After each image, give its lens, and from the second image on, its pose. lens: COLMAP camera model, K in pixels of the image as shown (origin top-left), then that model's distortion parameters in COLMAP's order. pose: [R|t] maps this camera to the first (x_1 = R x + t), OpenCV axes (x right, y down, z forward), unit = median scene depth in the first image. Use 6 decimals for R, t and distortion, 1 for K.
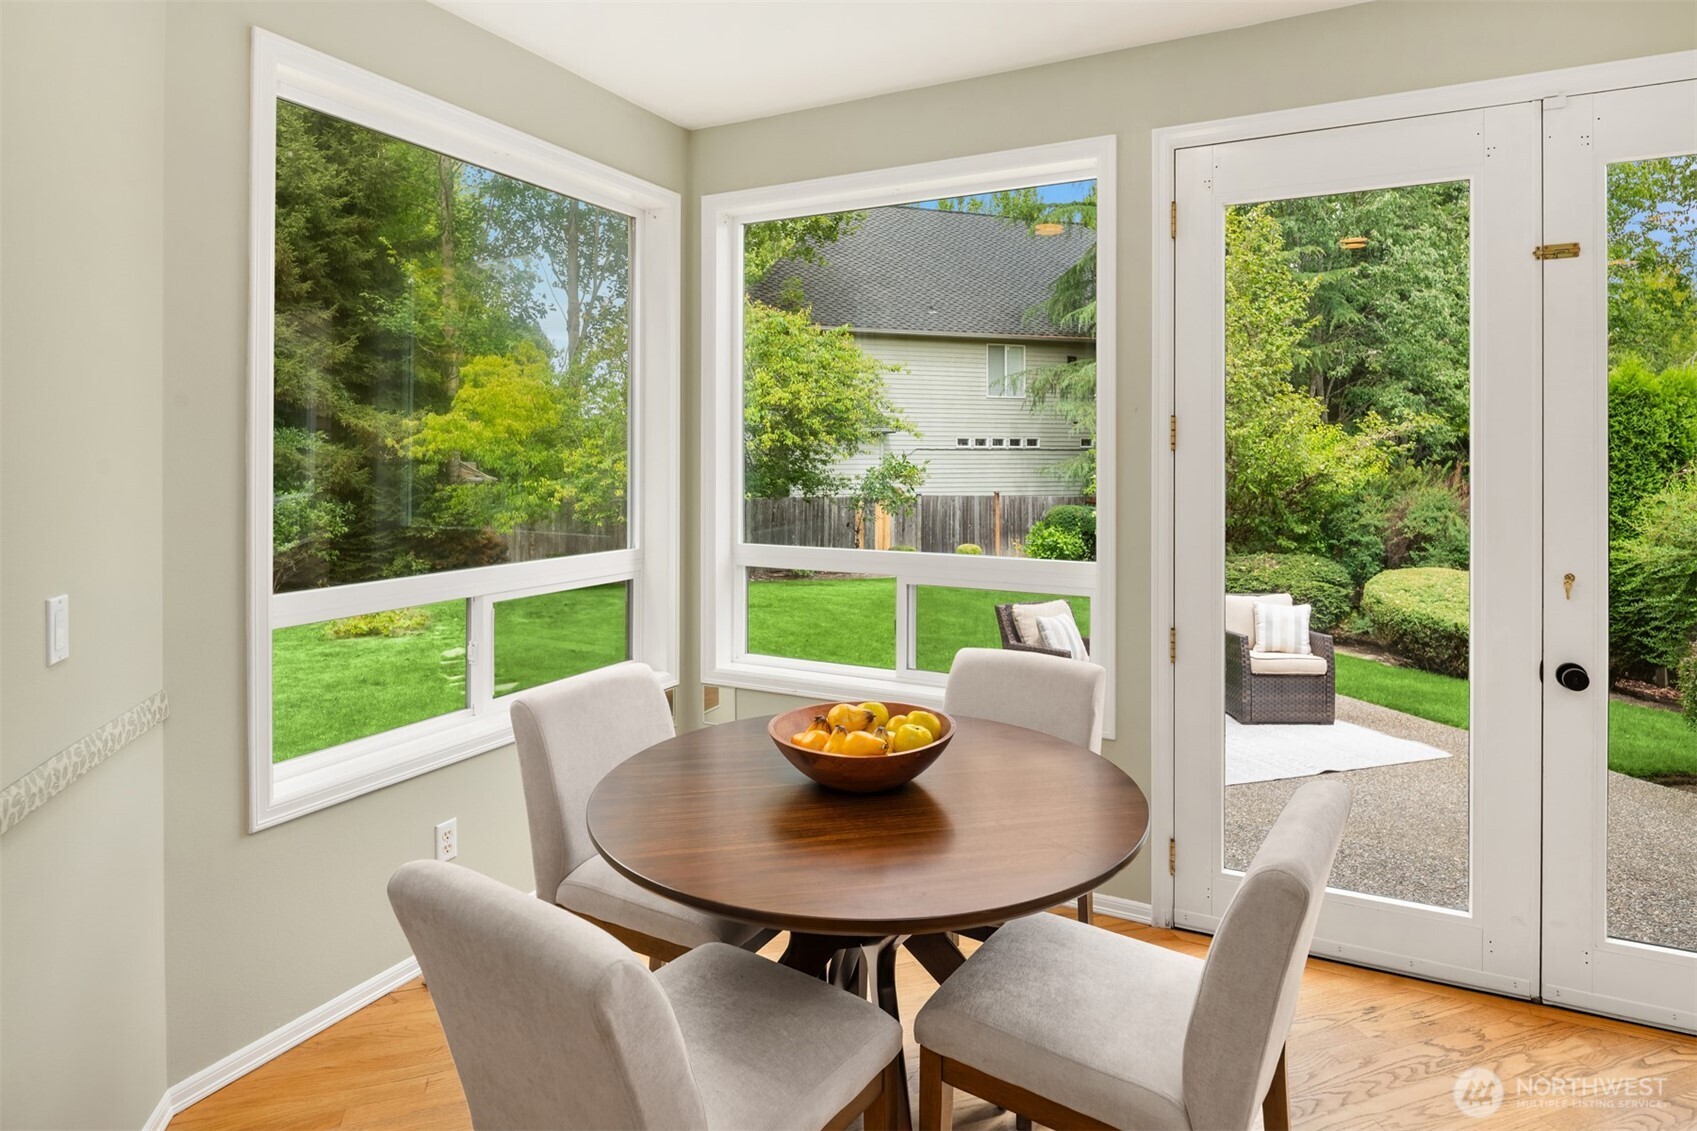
lens RADIAL K [[932.2, 0, 885.7], [0, 932.2, 453.7], [0, 0, 1]] dist [0.001455, -0.005439]
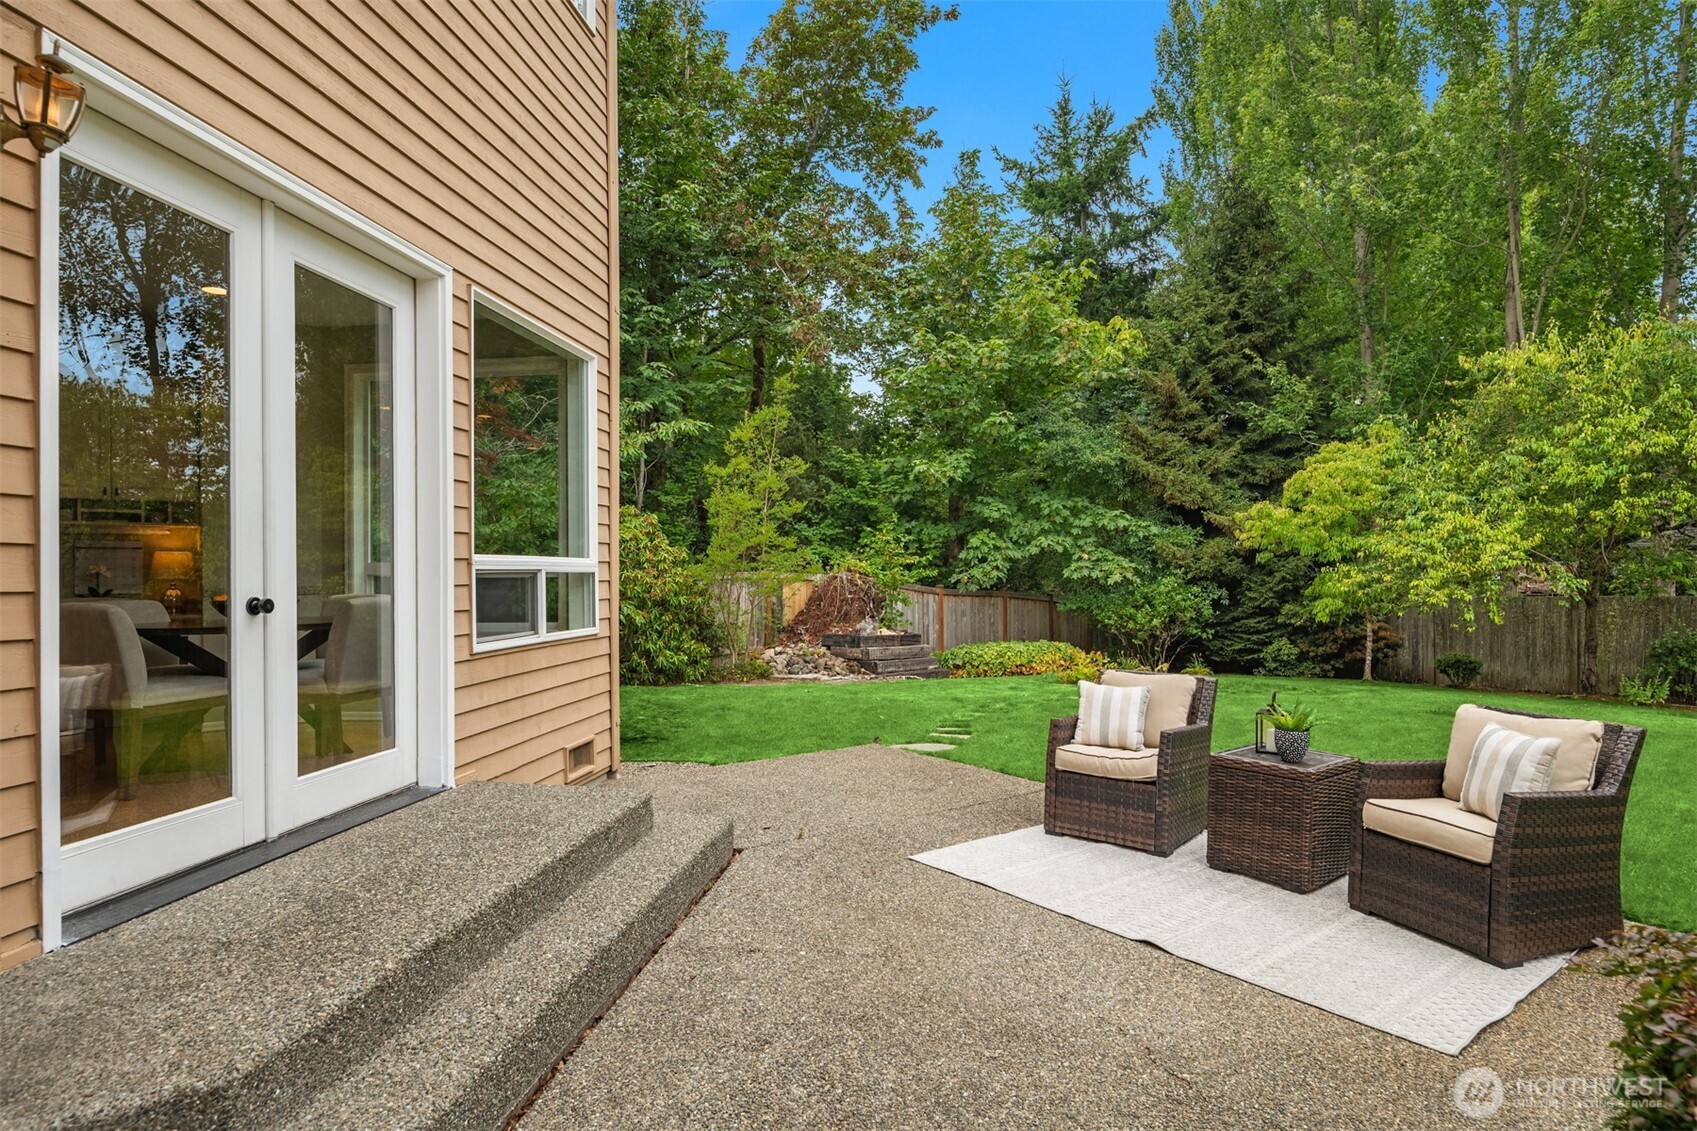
lens RADIAL K [[932.2, 0, 859.9], [0, 932.2, 553.6], [0, 0, 1]] dist [0.001455, -0.005439]
pose [[0.332132, -0.025026, -0.942901, 0.370394], [0.012724, 0.999676, -0.022050, 0.030542], [0.943147, -0.004674, 0.332343, 0.213791]]
